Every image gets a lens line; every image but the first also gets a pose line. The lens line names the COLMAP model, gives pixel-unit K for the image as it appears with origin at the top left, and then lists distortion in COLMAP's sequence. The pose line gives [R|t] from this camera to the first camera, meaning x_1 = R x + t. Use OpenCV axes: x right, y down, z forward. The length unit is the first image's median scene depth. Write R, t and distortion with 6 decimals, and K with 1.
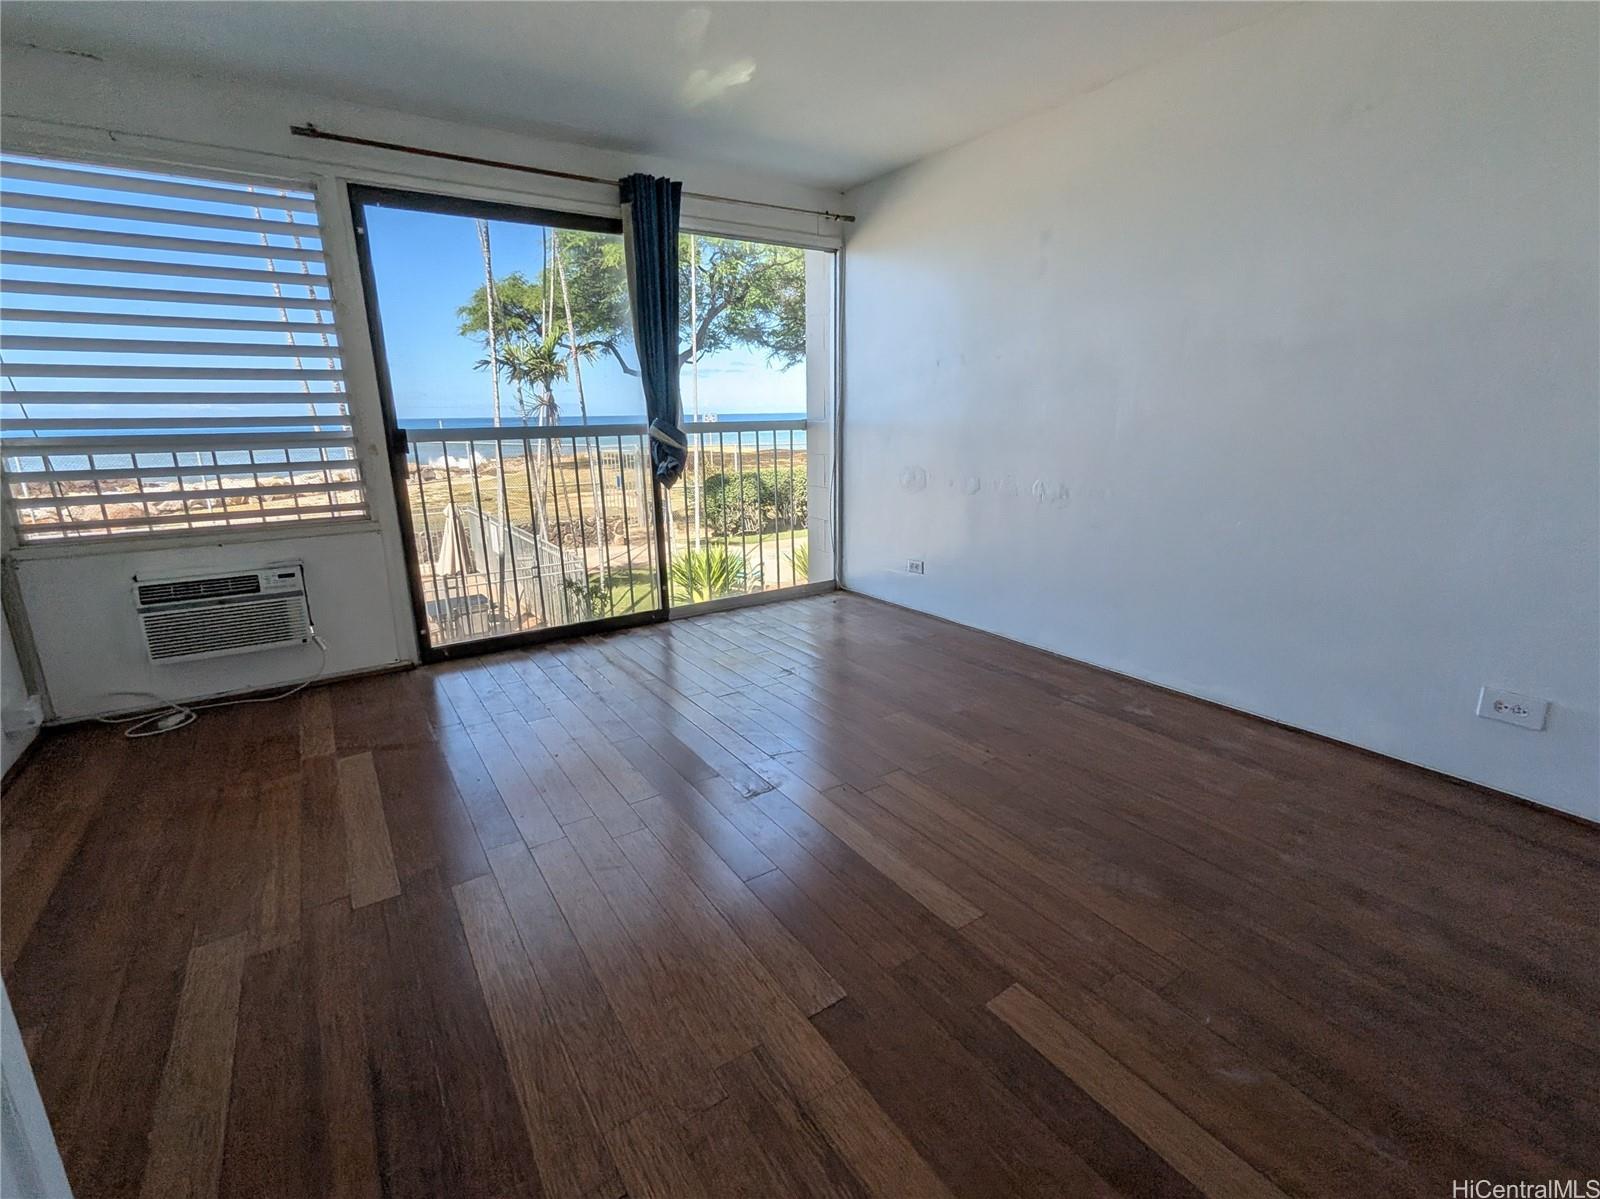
lens RADIAL K [[719.5, 0, 801.1], [0, 719.5, 592.5], [0, 0, 1]] dist [0.004365, -0.000774]
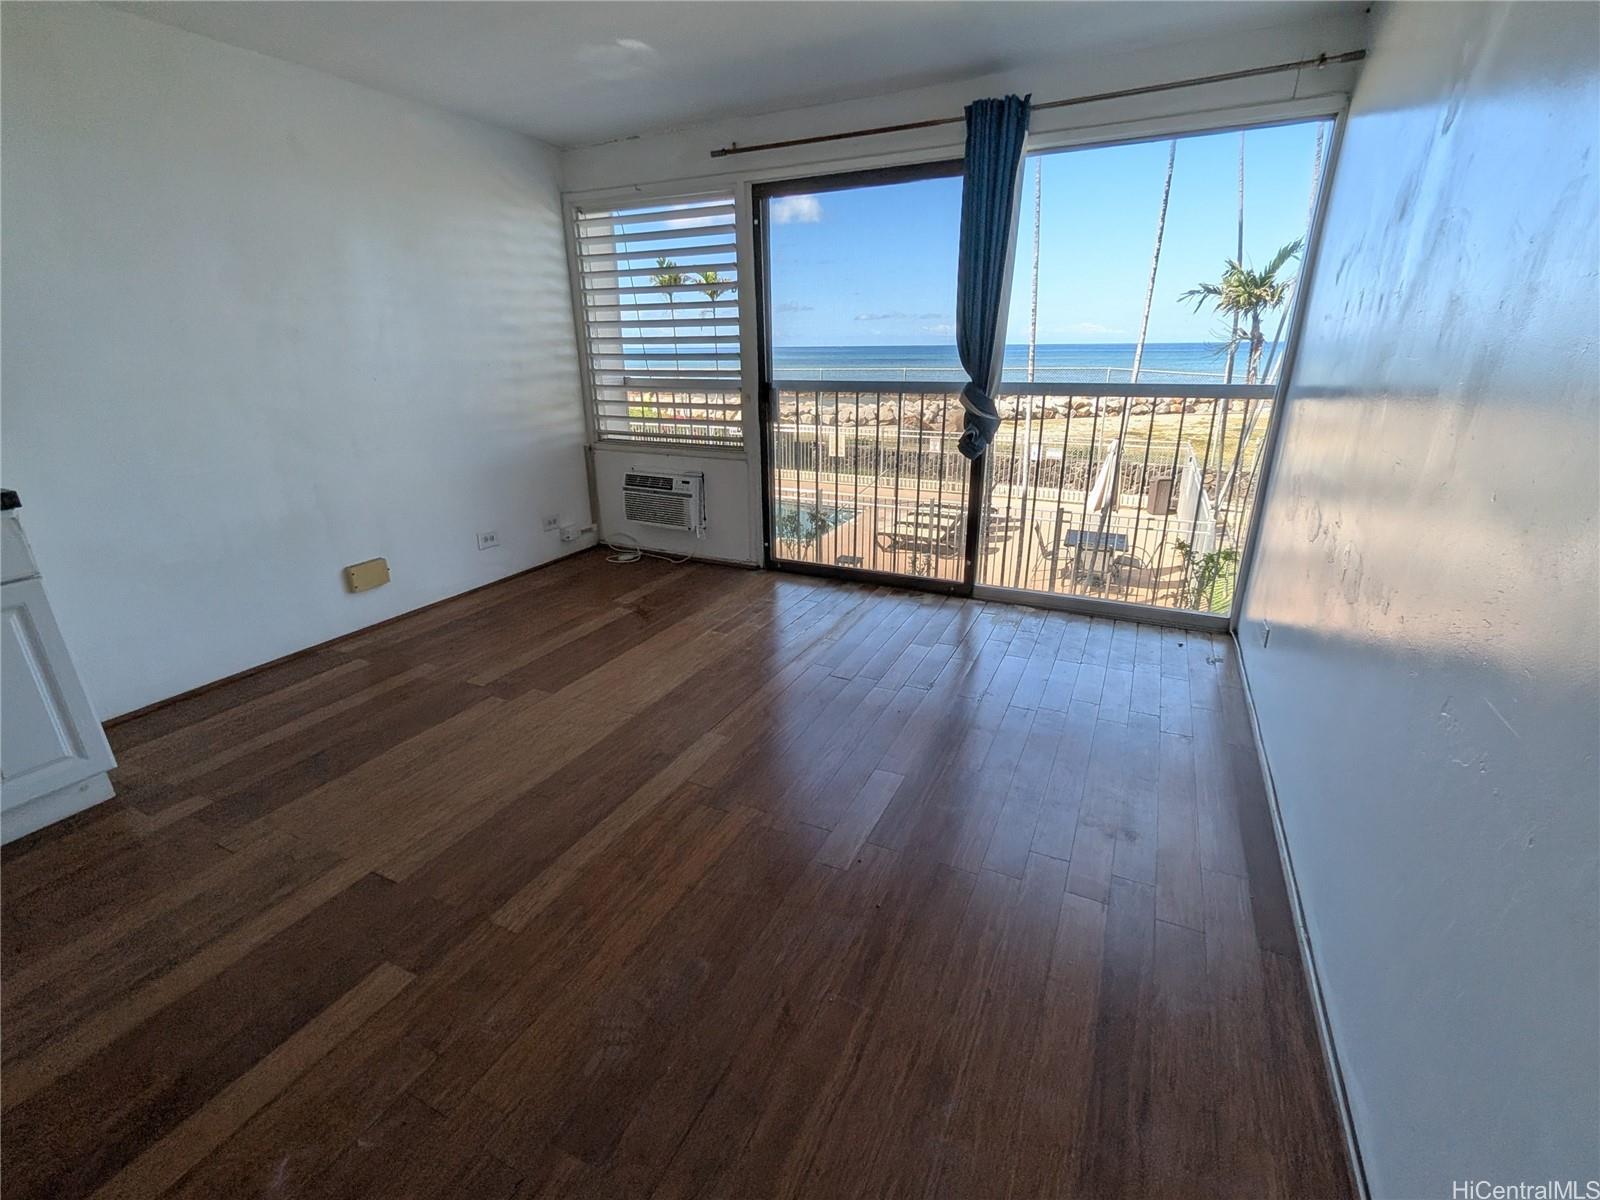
lens RADIAL K [[709.2, 0, 809.2], [0, 709.2, 594.1], [0, 0, 1]] dist [0.002658, 0.003385]
pose [[0.506201, 0.294677, -0.810509, 0.595782], [-0.209693, 0.953664, 0.215761, -0.157741], [0.836534, 0.060740, 0.544538, 0.413634]]
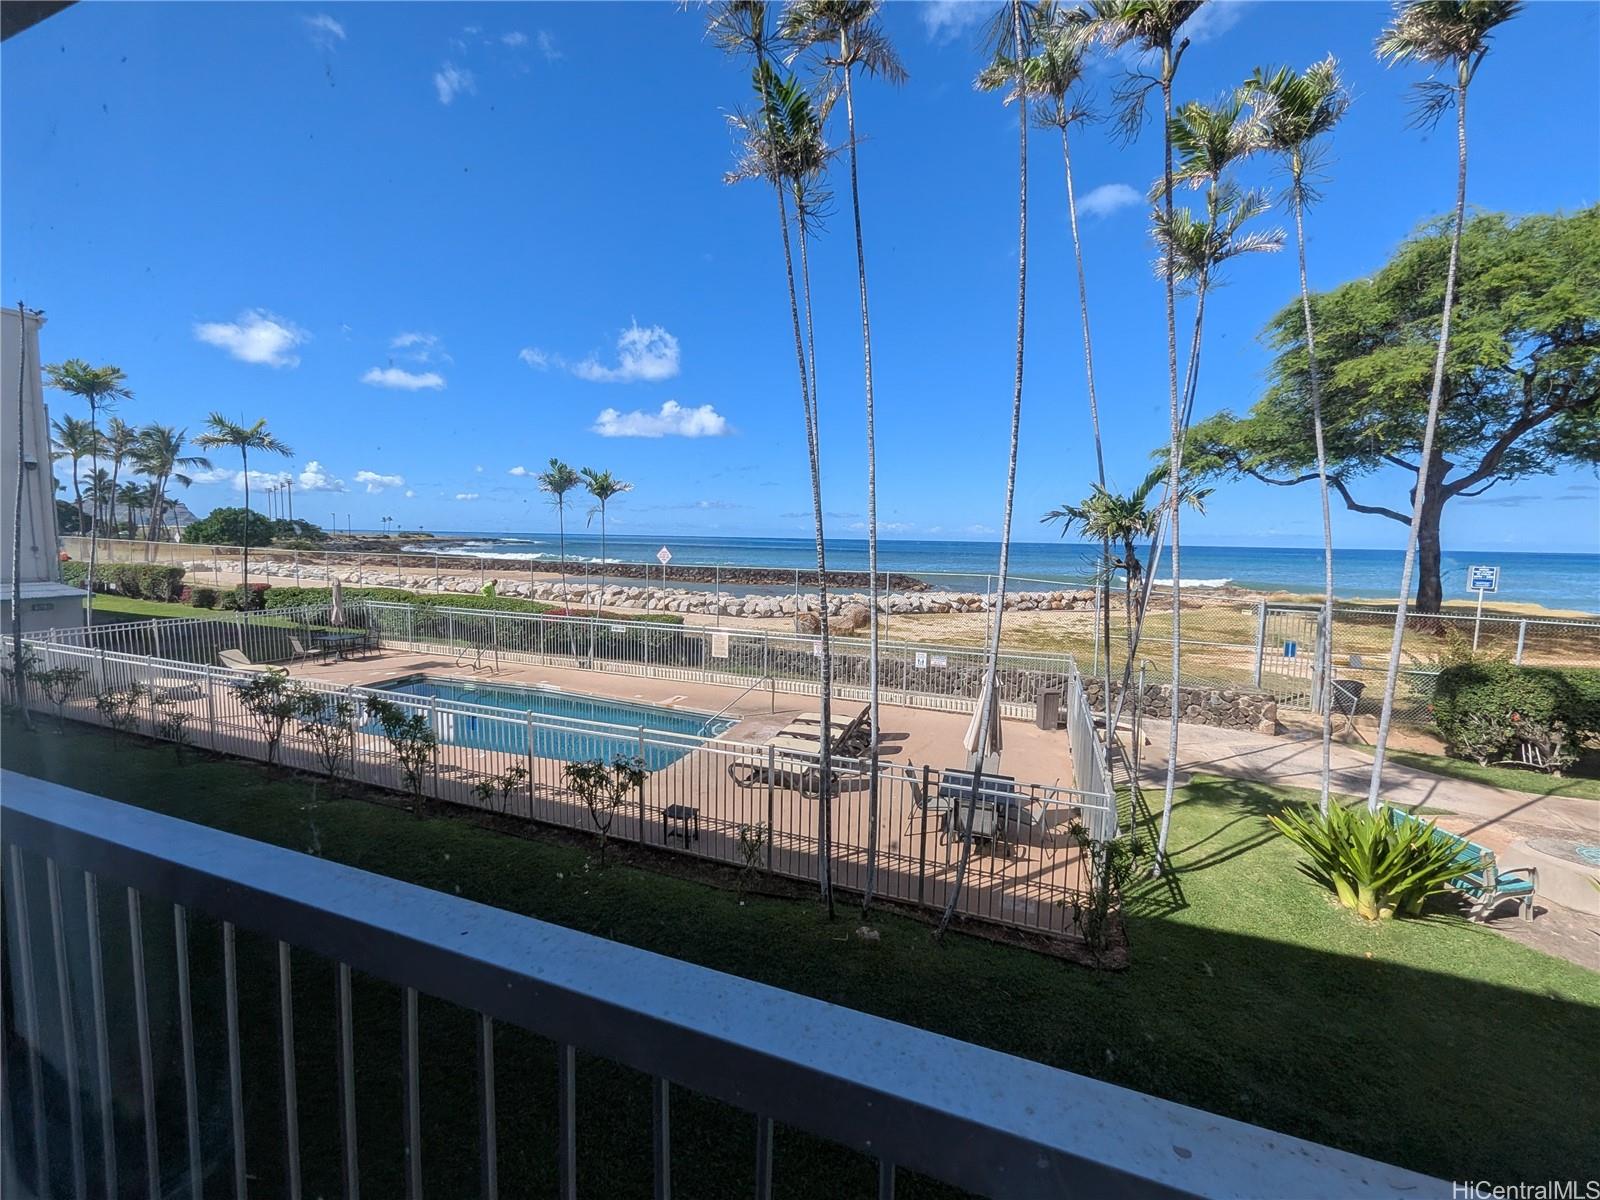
lens RADIAL K [[640.6, 0, 802.2], [0, 640.6, 593.7], [0, 0, 1]] dist [0.004164, -0.000038]
pose [[0.574135, 0.096273, -0.813081, 0.025029], [-0.225630, 0.973215, -0.044089, -0.466131], [0.787058, 0.208768, 0.580479, 1.264128]]
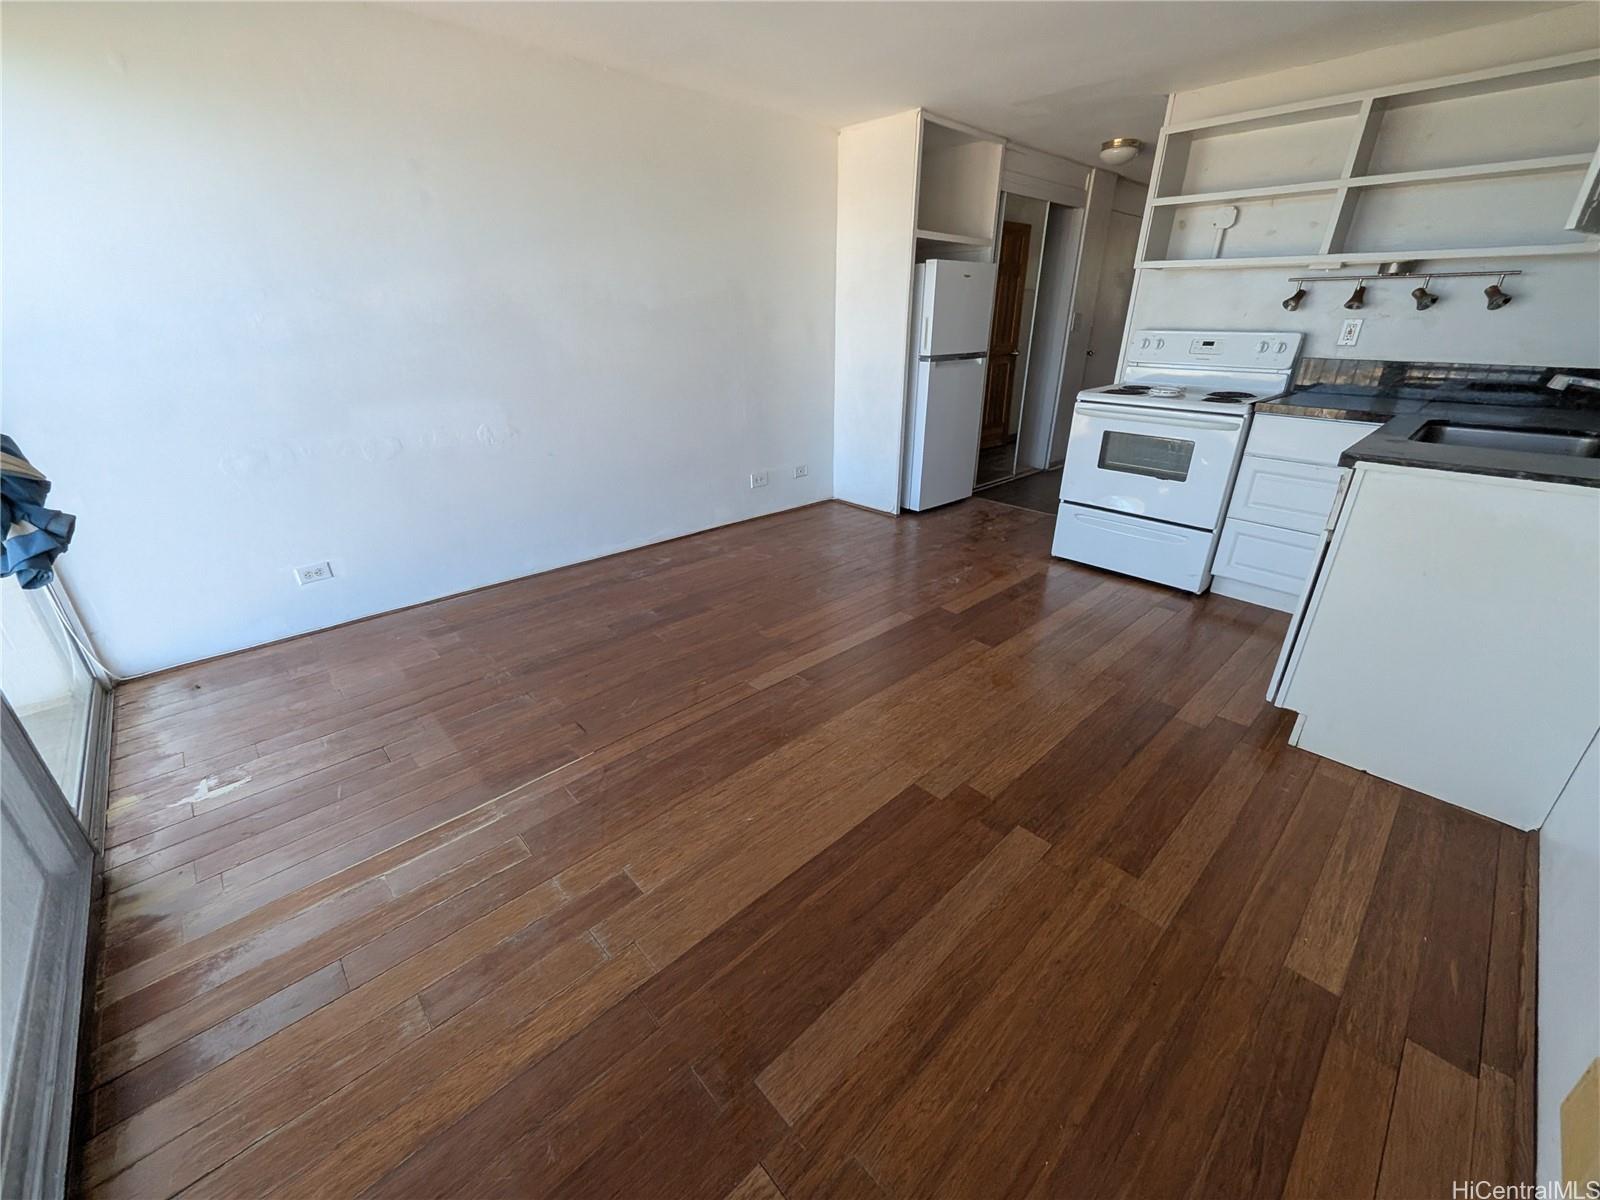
lens RADIAL K [[640.6, 0, 800.7], [0, 640.6, 593.6], [0, 0, 1]] dist [0.004164, -0.000038]
pose [[-0.158665, -0.380693, 0.910988, -0.722416], [0.242292, 0.879449, 0.409712, -0.224269], [-0.957142, 0.285732, -0.047299, 0.717091]]
